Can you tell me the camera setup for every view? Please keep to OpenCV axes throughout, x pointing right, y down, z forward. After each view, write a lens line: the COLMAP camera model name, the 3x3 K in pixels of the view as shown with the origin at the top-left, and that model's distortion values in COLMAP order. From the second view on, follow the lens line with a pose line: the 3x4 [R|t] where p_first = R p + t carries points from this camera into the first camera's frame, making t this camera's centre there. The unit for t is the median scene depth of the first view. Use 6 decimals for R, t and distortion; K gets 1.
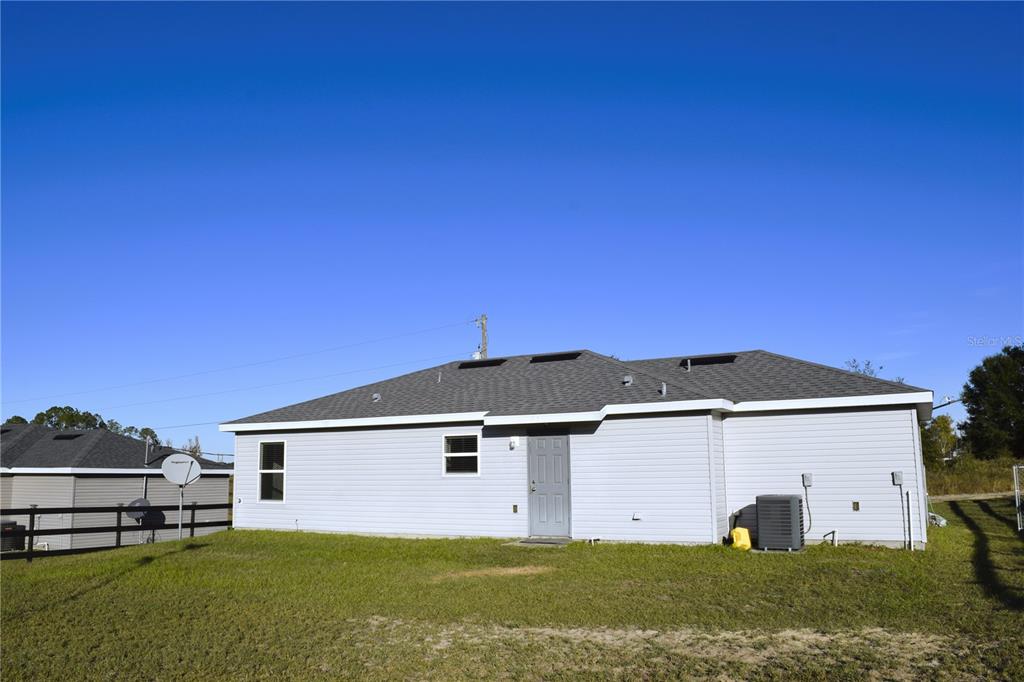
lens RADIAL K [[817.6, 0, 512.0], [0, 817.6, 341.0], [0, 0, 1]] dist [-0.084998, 0.001848]
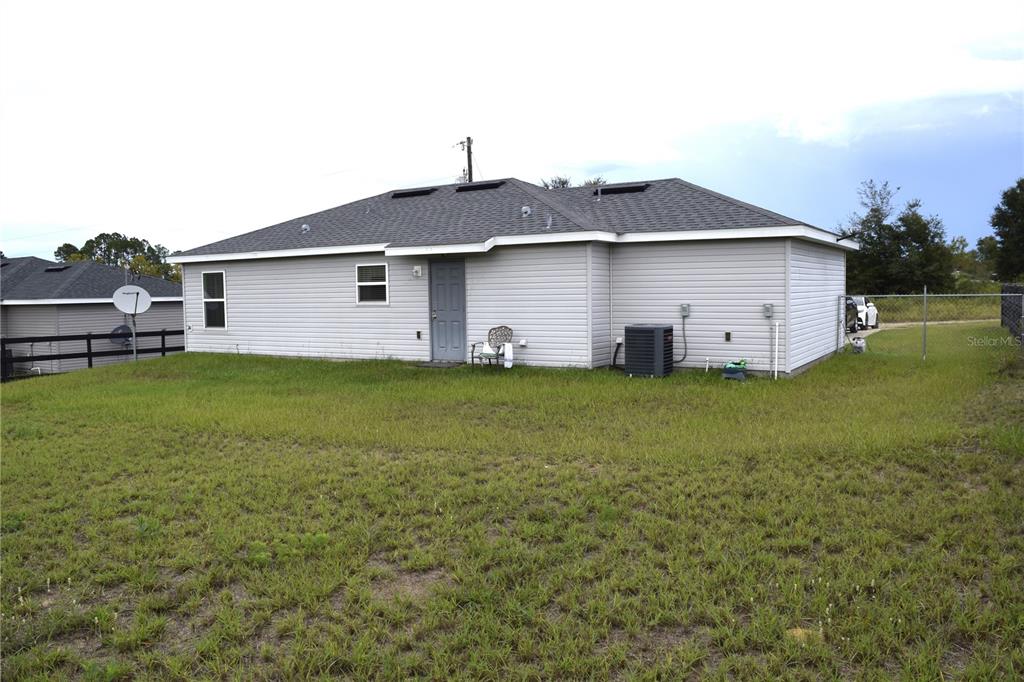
lens RADIAL K [[817.6, 0, 512.0], [0, 817.6, 341.0], [0, 0, 1]] dist [-0.084998, 0.001848]
pose [[0.998423, 0.000239, -0.056134, 0.153086], [0.012080, 0.975645, 0.219023, -0.014166], [0.054819, -0.219356, 0.974104, -0.022560]]
